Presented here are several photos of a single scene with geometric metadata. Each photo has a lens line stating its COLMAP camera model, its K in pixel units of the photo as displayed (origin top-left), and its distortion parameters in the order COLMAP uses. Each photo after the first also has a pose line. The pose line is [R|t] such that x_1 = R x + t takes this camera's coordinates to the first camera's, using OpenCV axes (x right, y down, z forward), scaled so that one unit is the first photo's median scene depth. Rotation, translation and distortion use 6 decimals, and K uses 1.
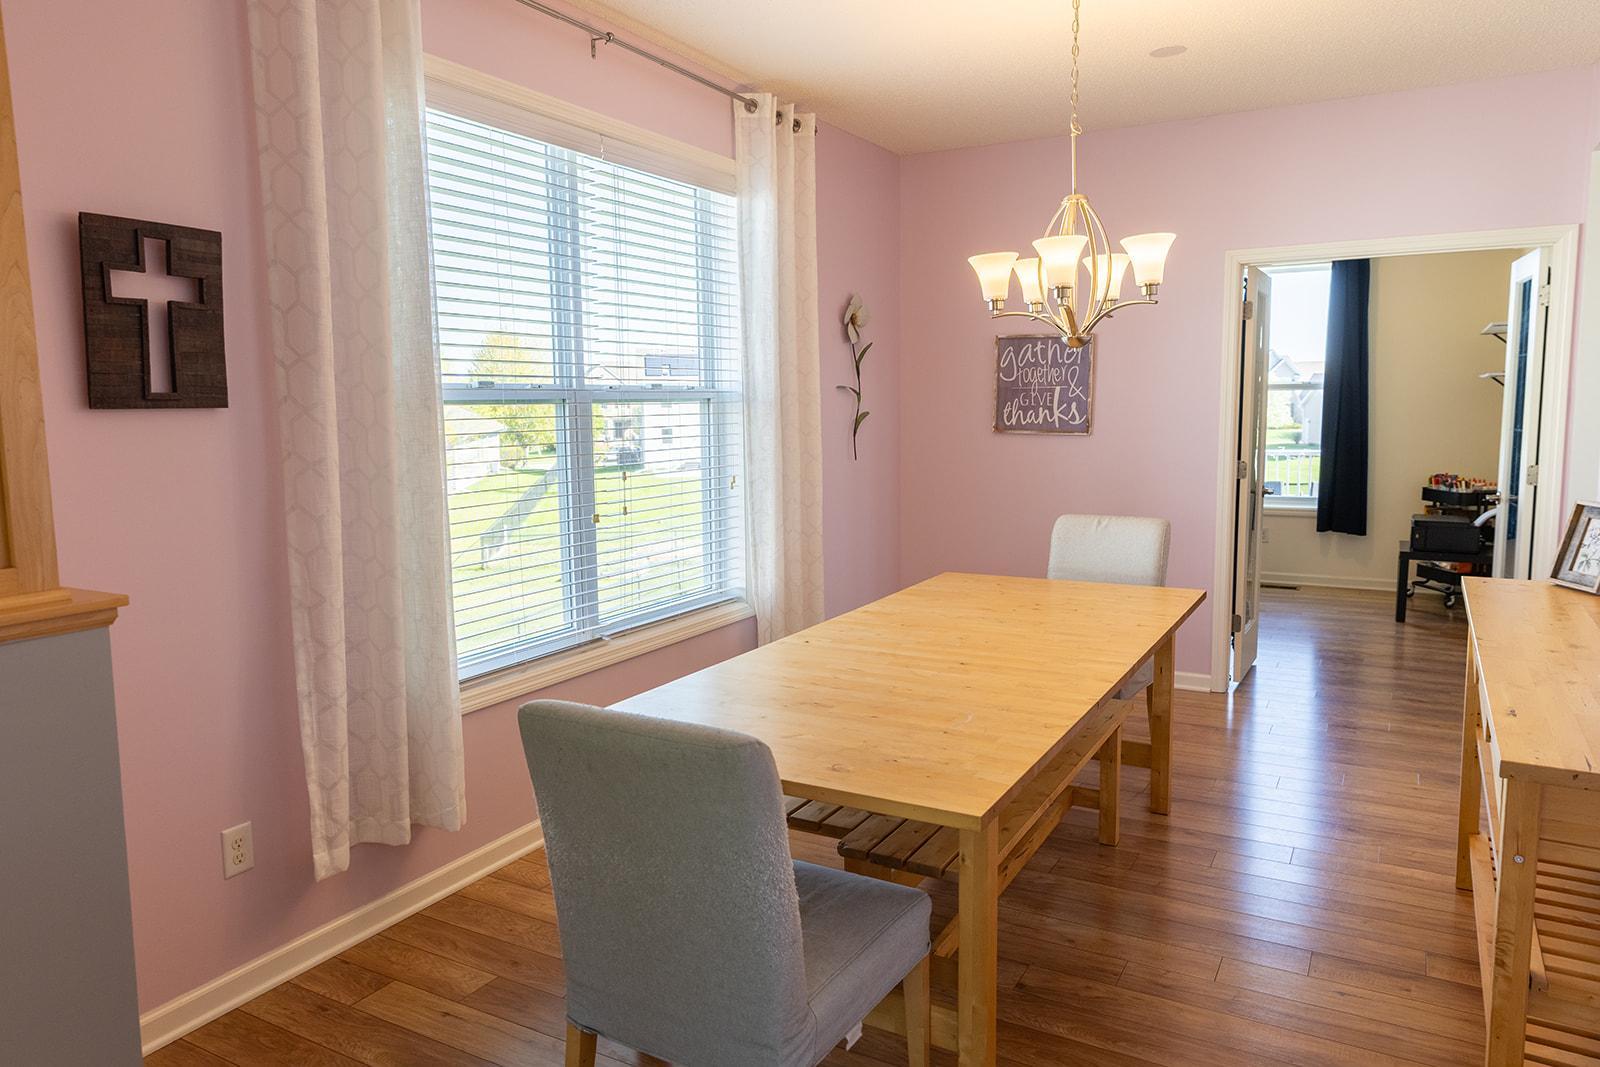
lens RADIAL K [[1084.2, 0, 799.6], [0, 1084.2, 526.8], [0, 0, 1]] dist [0.025353, -0.008852]
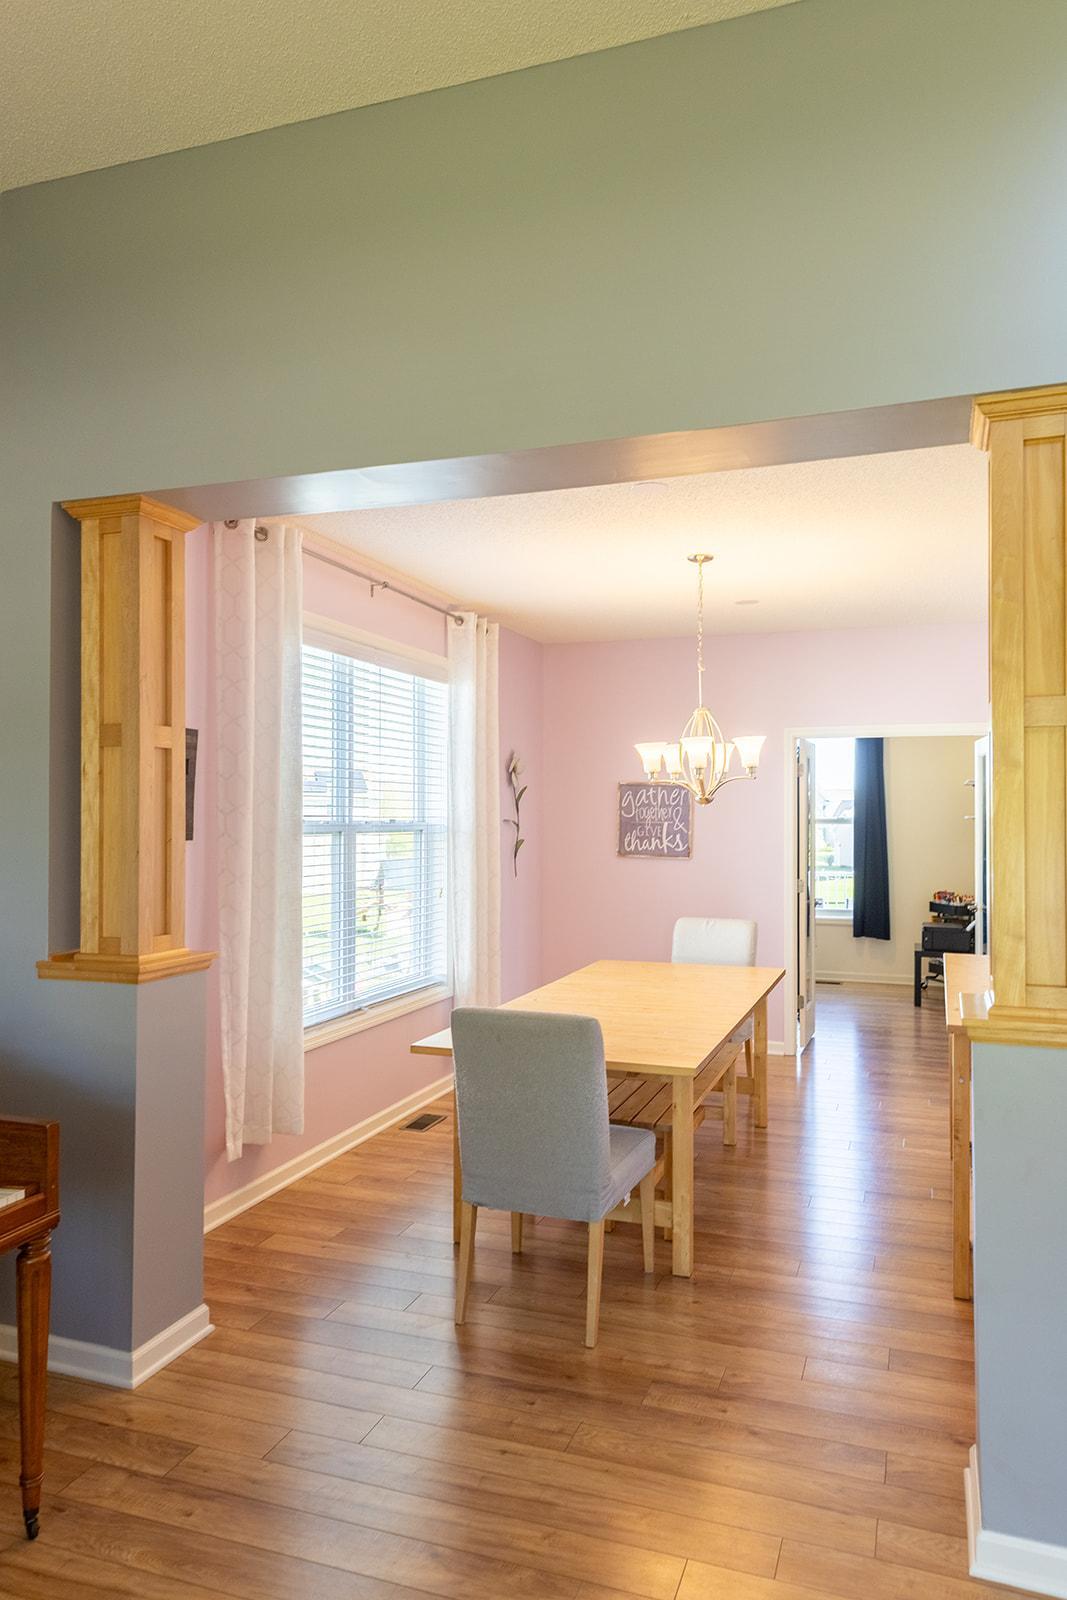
lens RADIAL K [[1084.2, 0, 539.5], [0, 1084.2, 810.3], [0, 0, 1]] dist [0.025353, -0.008852]
pose [[0.986237, 0.015586, 0.164603, -0.167196], [0.004947, 0.992320, -0.123602, 0.023457], [-0.165265, 0.122715, 0.978585, -0.337236]]
